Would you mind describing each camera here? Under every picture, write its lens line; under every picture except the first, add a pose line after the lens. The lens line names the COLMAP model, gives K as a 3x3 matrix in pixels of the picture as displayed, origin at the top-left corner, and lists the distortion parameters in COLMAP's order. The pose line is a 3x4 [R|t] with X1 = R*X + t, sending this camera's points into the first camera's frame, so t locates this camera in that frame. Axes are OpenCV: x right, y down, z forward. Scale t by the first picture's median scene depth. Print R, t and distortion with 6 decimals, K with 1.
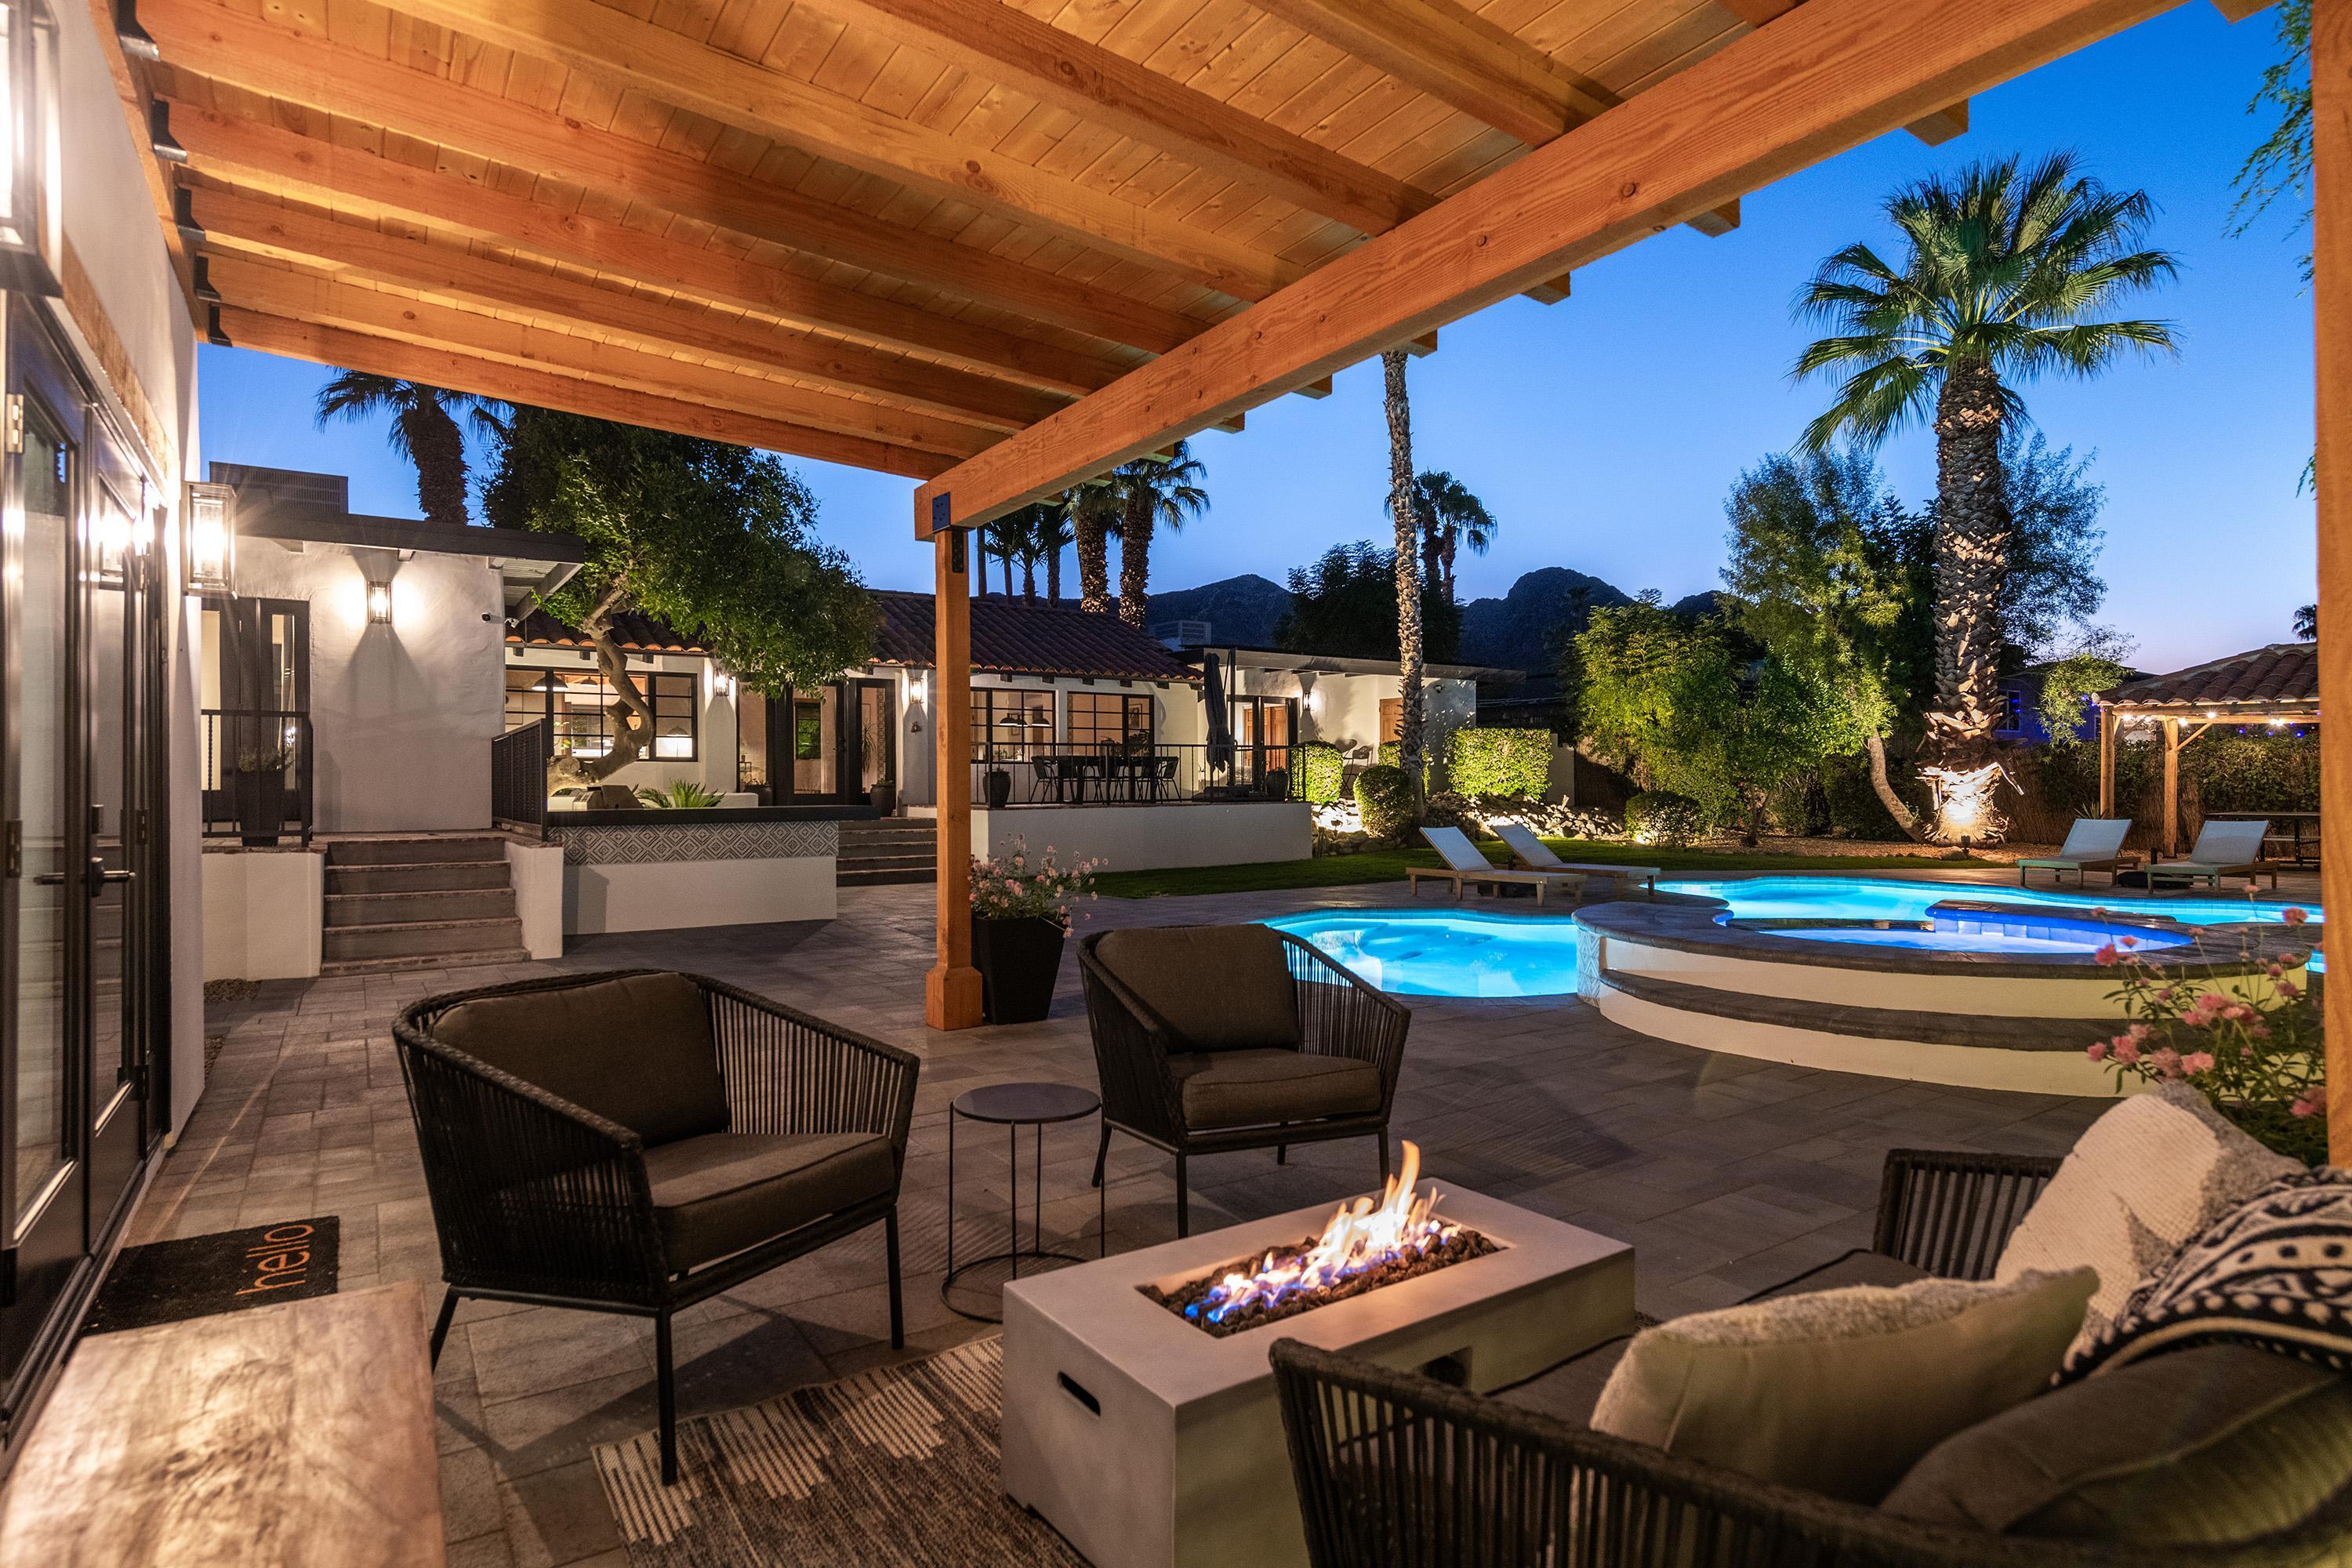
lens RADIAL K [[1201.0, 0, 1175.5], [0, 1201.0, 758.4], [0, 0, 1]] dist [0.031511, -0.015613]
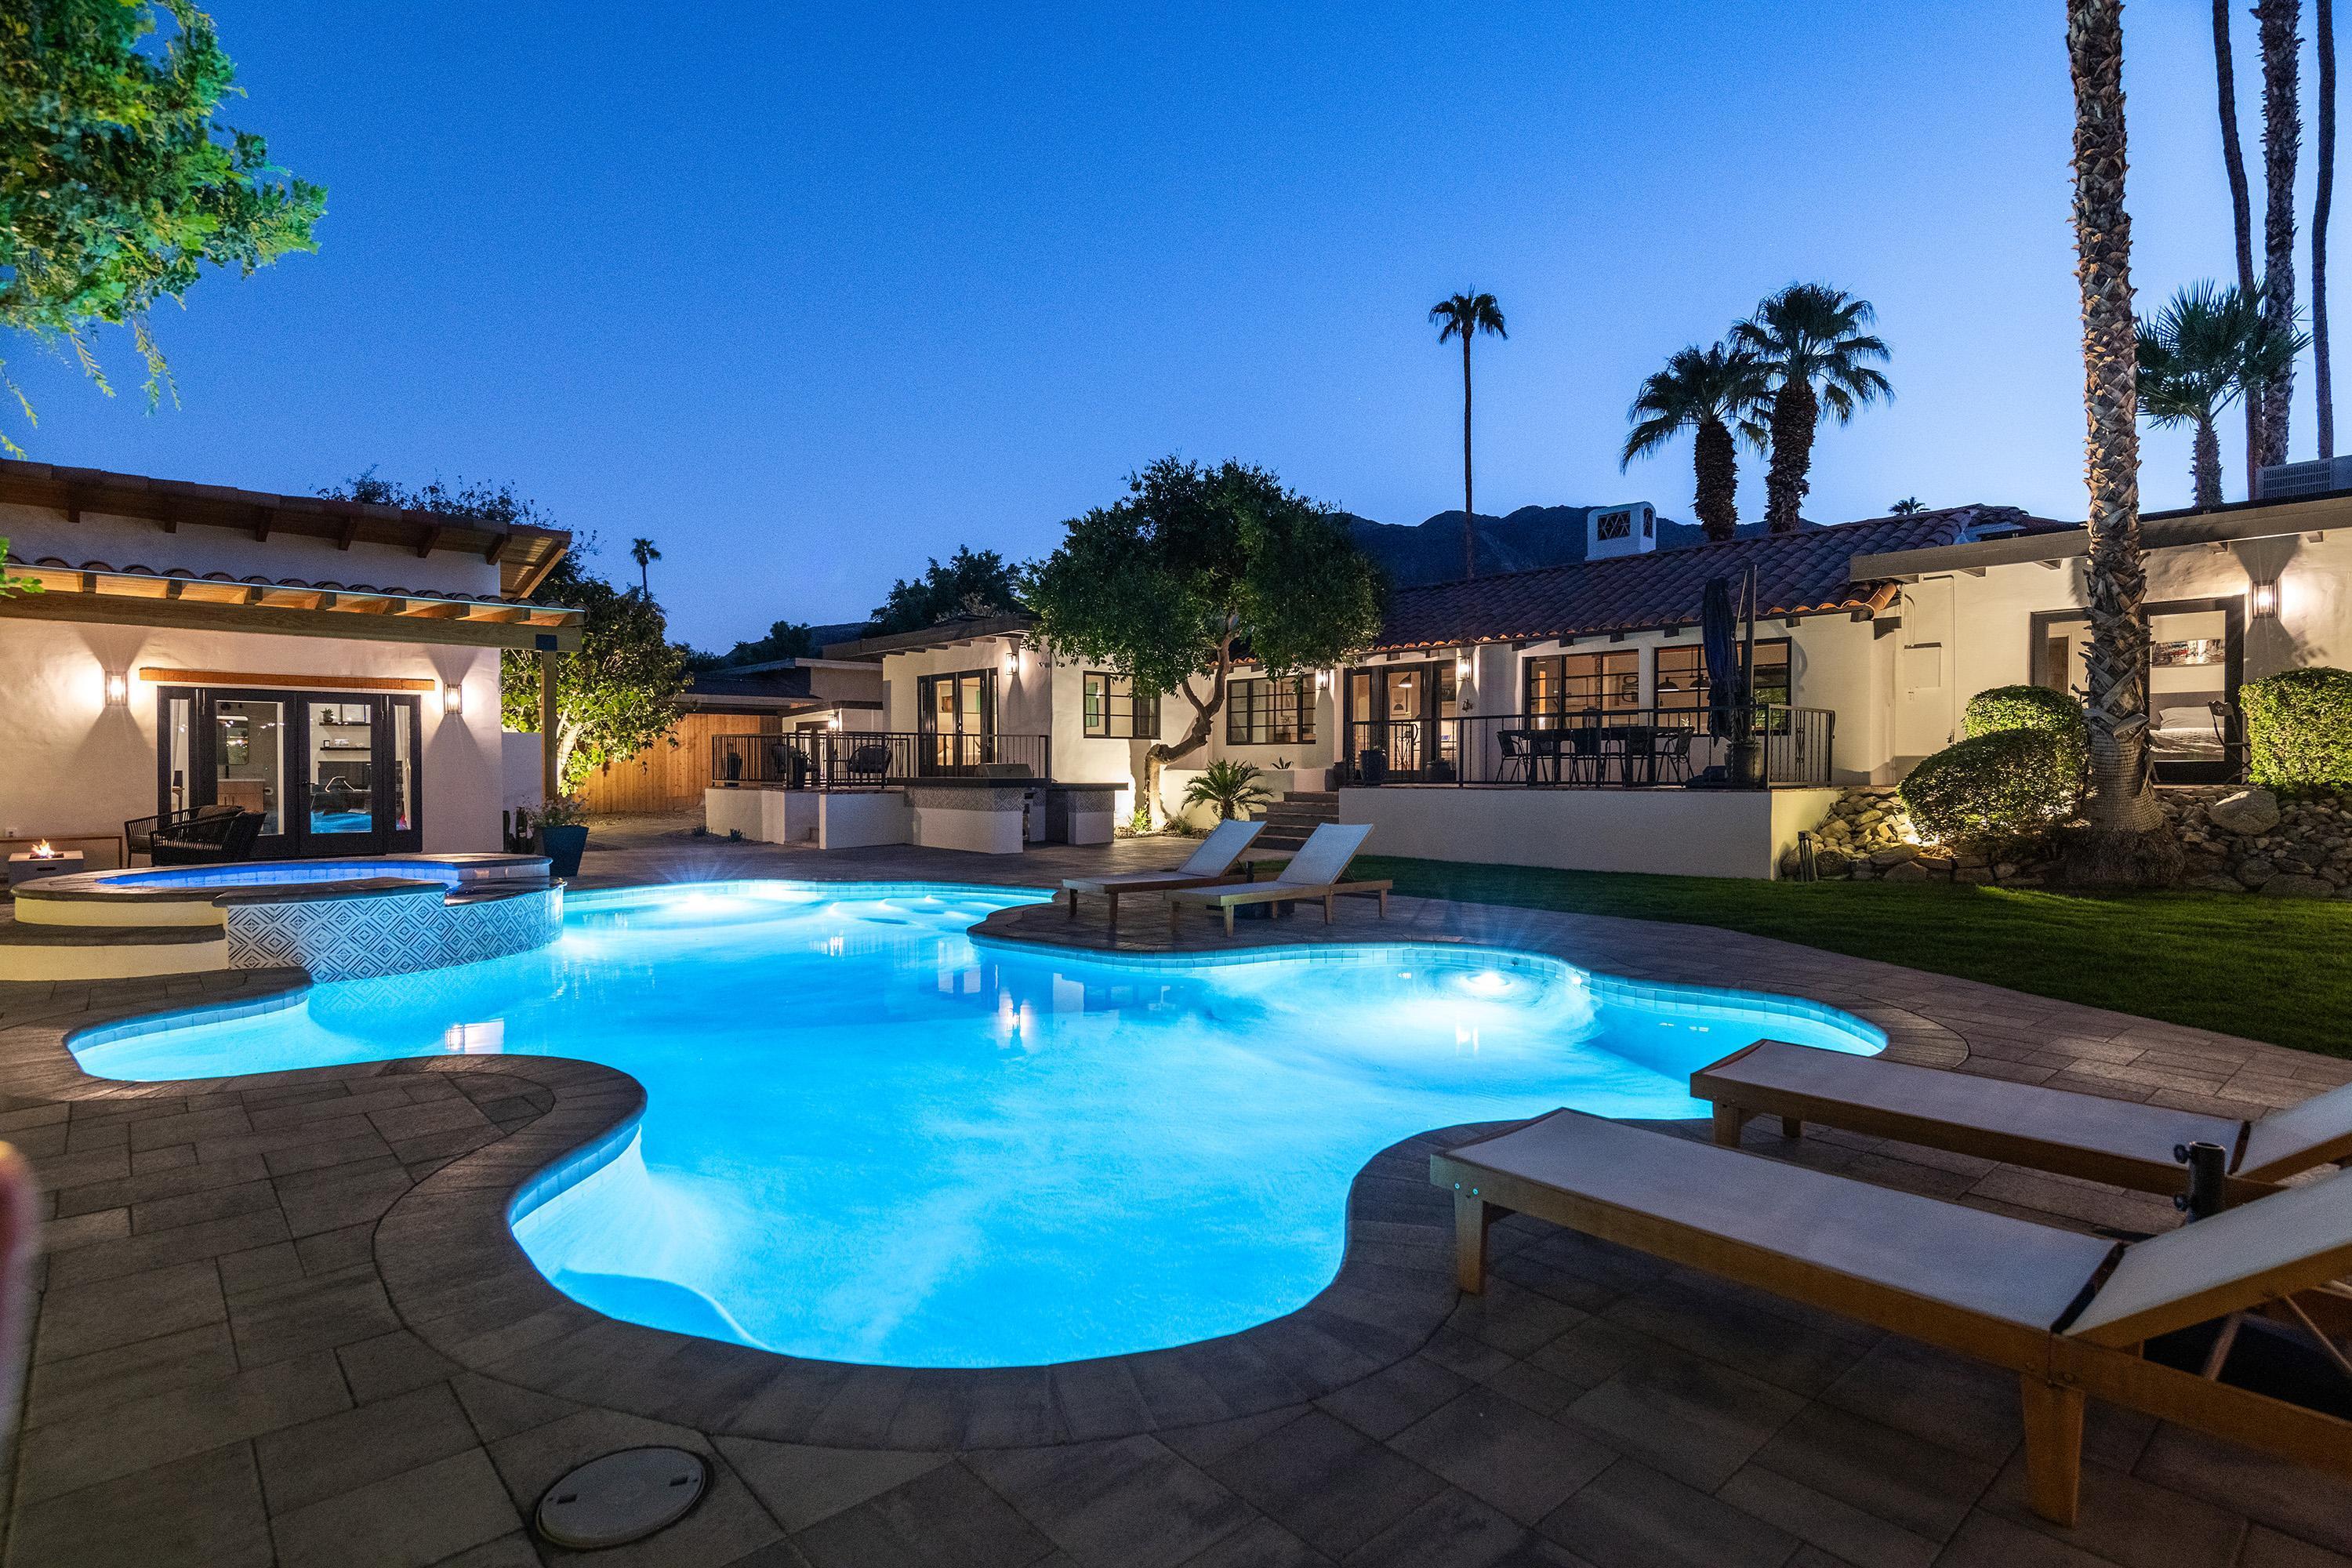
lens RADIAL K [[1168.9, 0, 1176.0], [0, 1168.9, 784.0], [0, 0, 1]] dist [0.033200, -0.014592]
pose [[0.135185, 0.023317, -0.990546, 0.685637], [0.024316, 0.999344, 0.026843, 0.007485], [0.990522, -0.027714, 0.134529, 0.589891]]
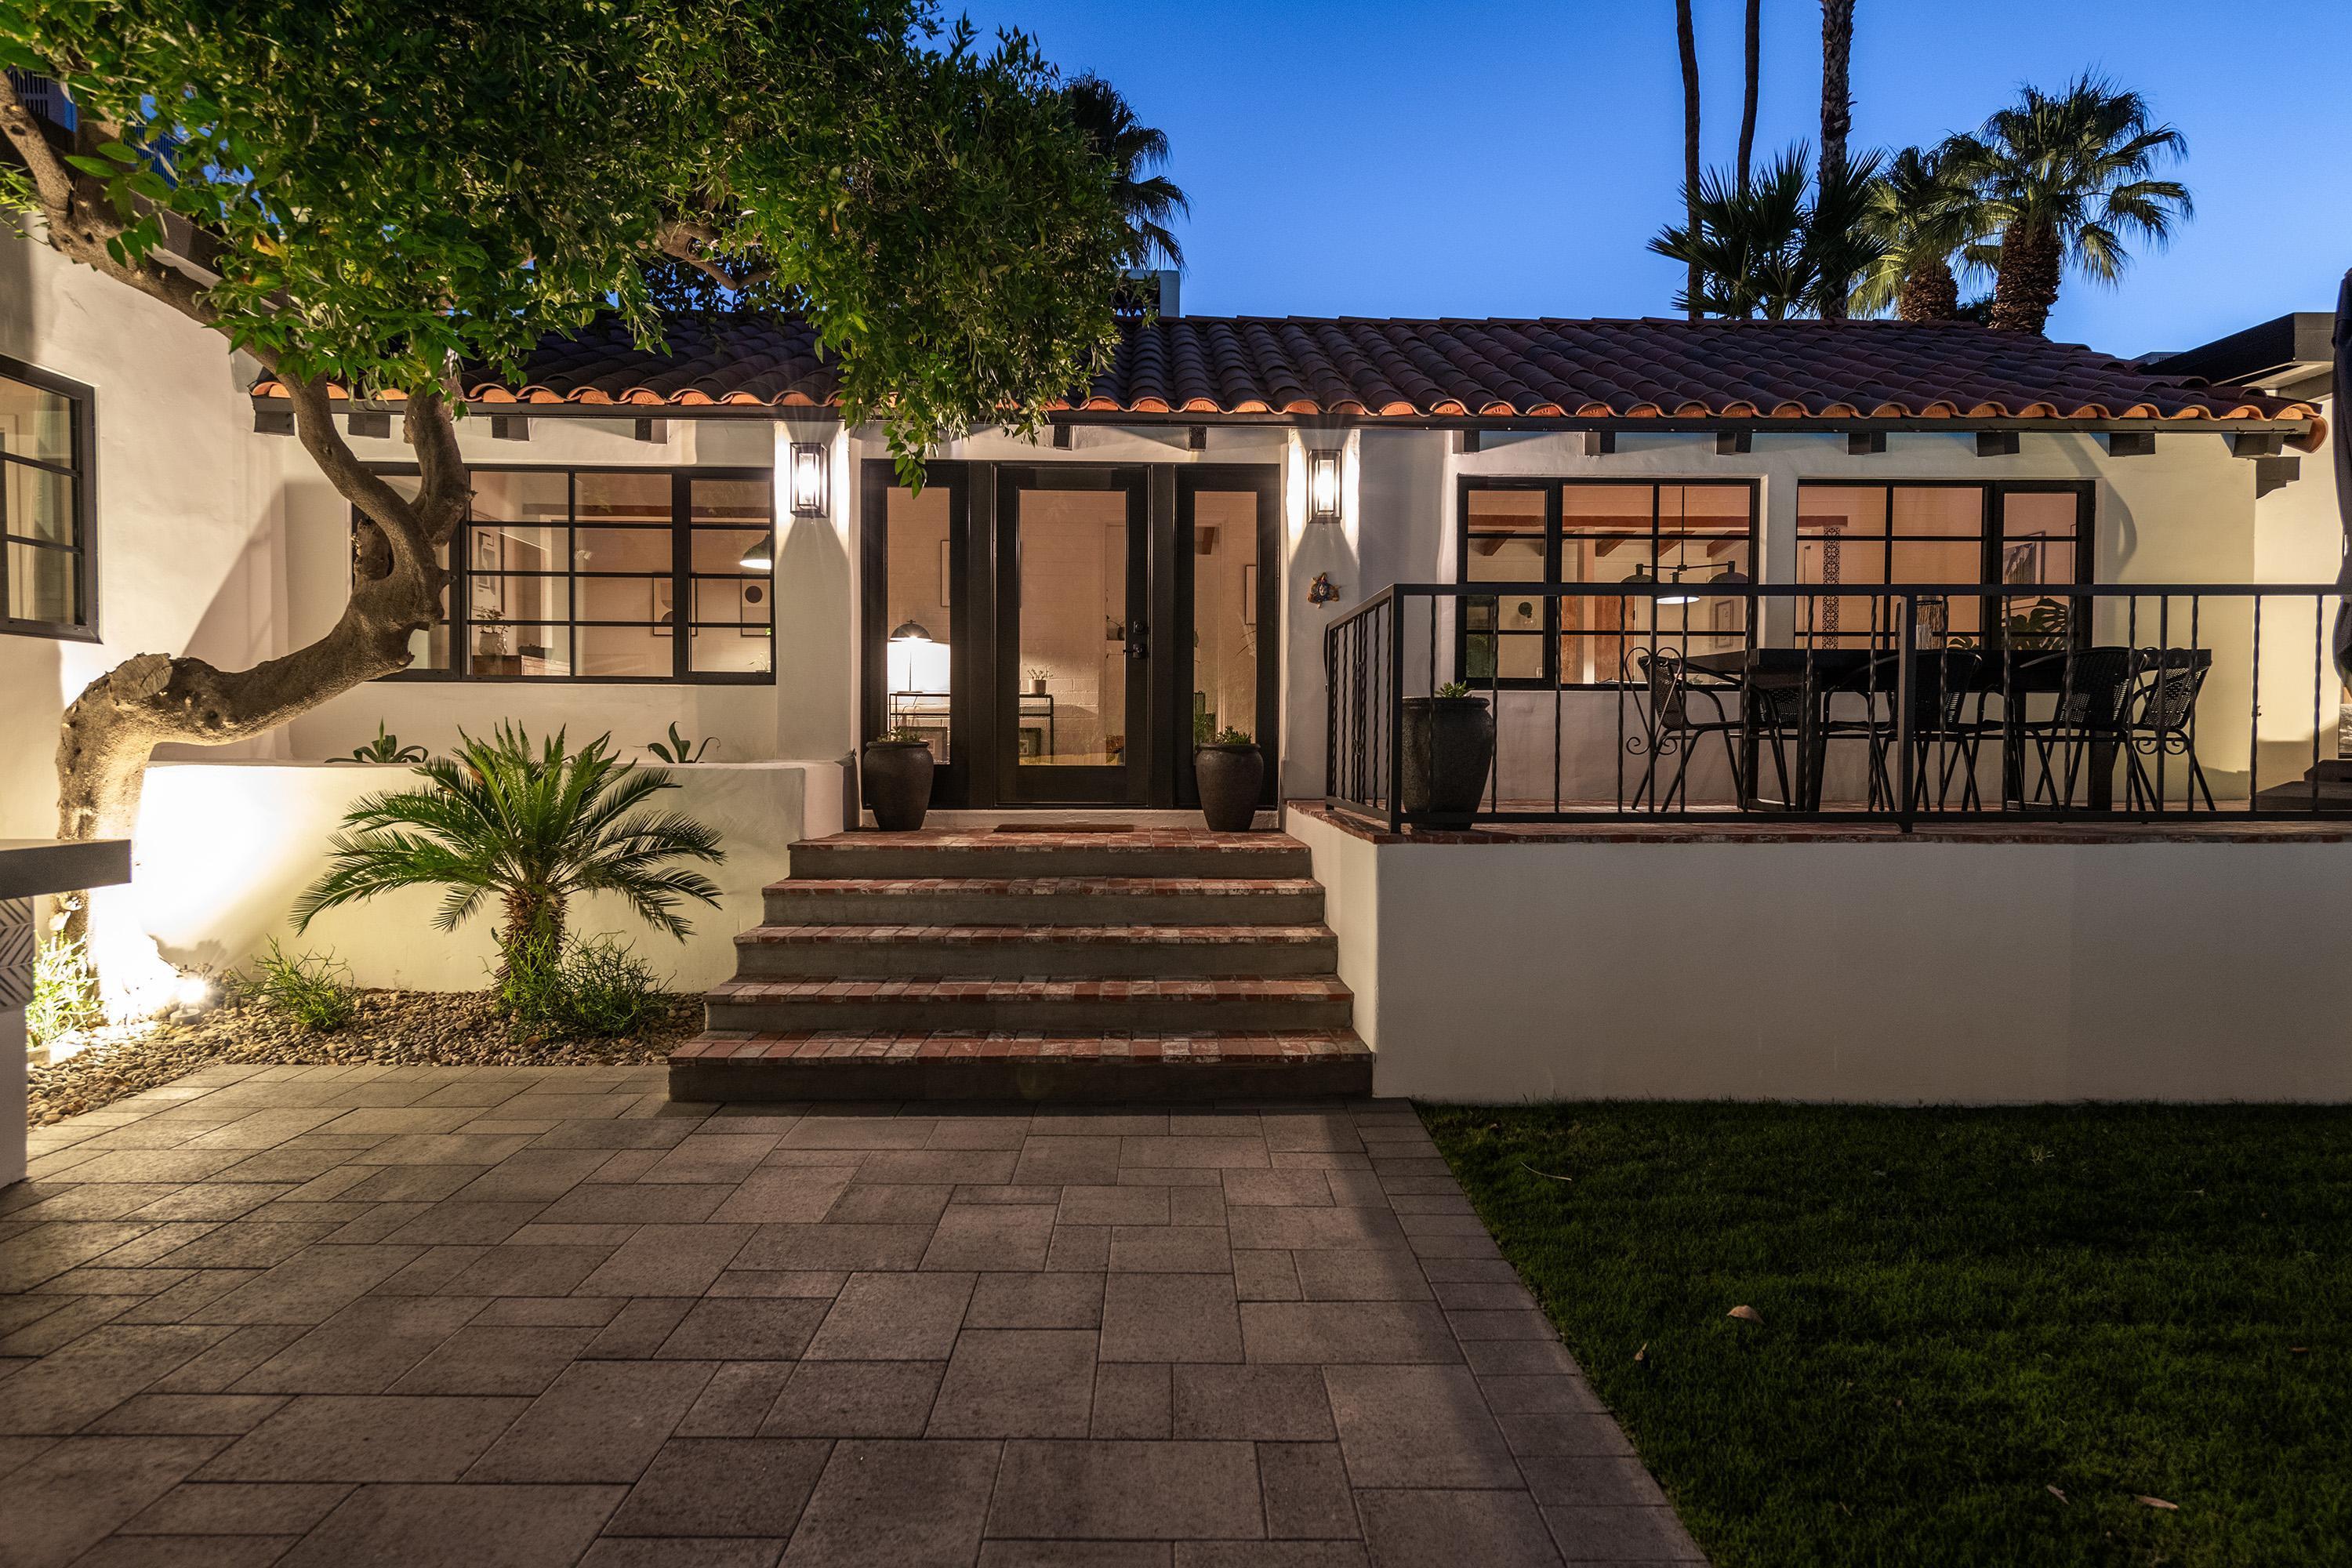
lens RADIAL K [[1332.9, 0, 1176.0], [0, 1332.9, 784.0], [0, 0, 1]] dist [-0.002246, -0.000064]
pose [[0.831768, 0.024990, -0.554561, -0.025128], [0.002674, 0.998794, 0.049020, 0.013077], [0.555117, -0.042256, 0.830698, 0.600283]]
